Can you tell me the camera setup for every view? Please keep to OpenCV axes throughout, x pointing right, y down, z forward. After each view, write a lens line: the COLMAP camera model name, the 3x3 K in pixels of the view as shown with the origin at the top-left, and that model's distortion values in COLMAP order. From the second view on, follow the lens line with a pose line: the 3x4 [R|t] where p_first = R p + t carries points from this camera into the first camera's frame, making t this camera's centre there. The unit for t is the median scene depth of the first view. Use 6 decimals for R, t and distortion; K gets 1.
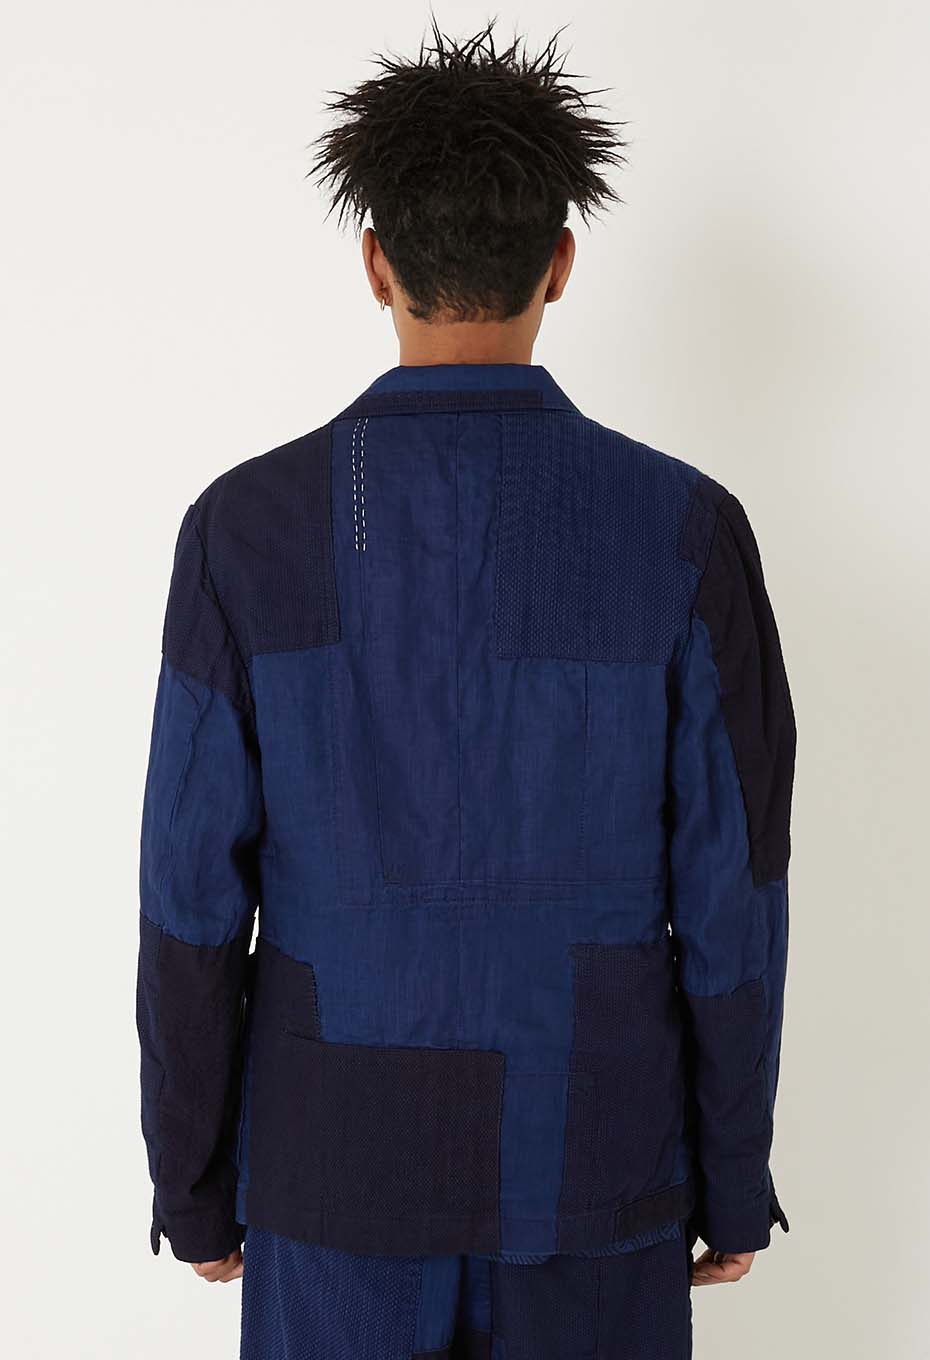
lens RADIAL K [[1993.7, 0, 465.5], [0, 1993.7, 722.6], [0, 0, 1]] dist [0.010794, 0.000000]
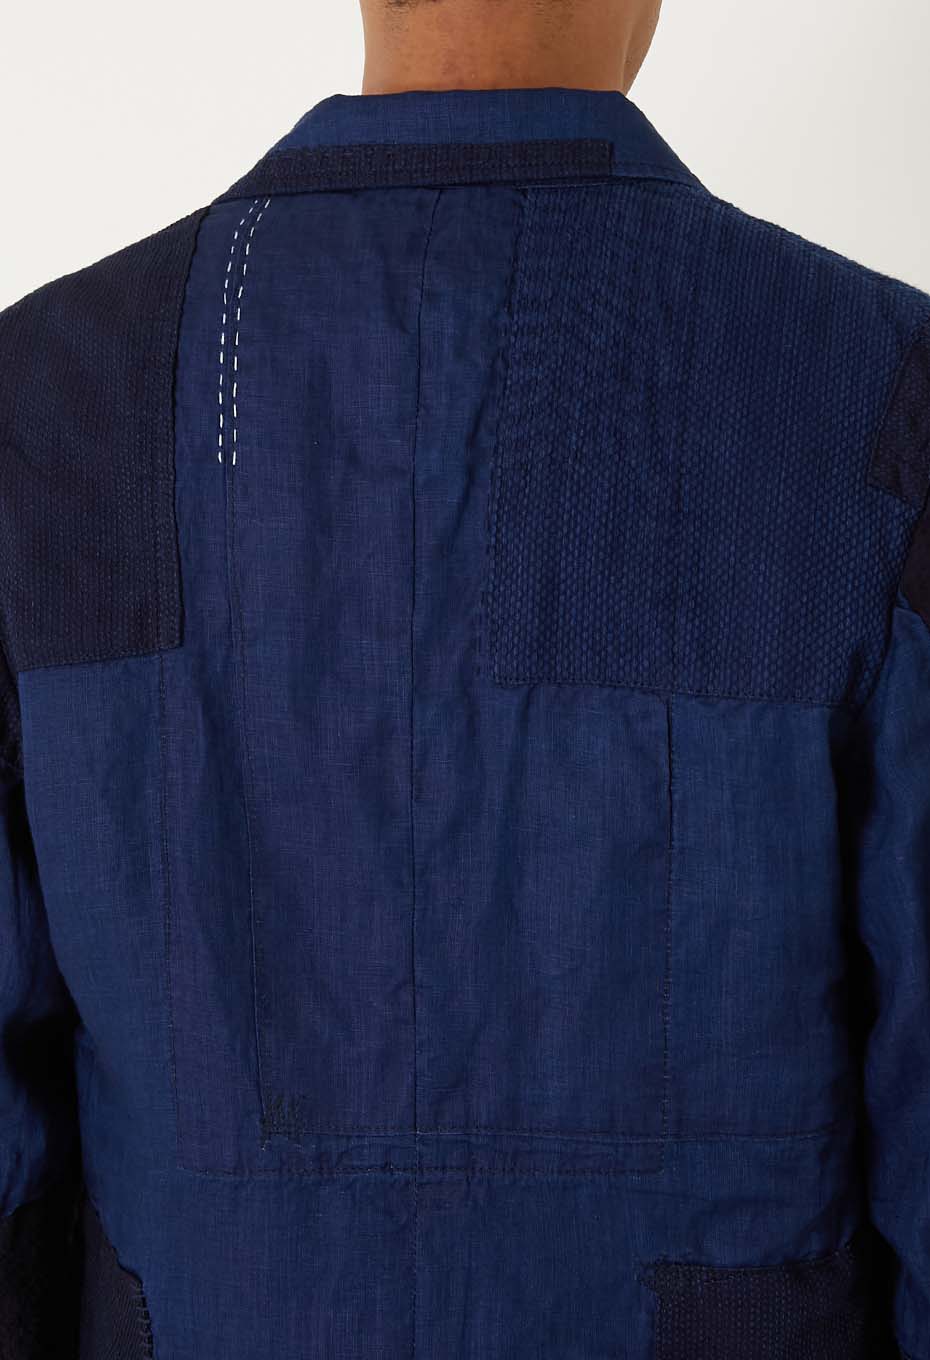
lens RADIAL K [[2975.6, 0, 456.3], [0, 2975.6, 631.6], [0, 0, 1]] dist [0.100873, 0.000000]
pose [[0.992825, 0.012002, -0.118969, 0.094322], [-0.012020, 0.999928, 0.000566, -0.045555], [0.118967, 0.000868, 0.992898, 0.264354]]
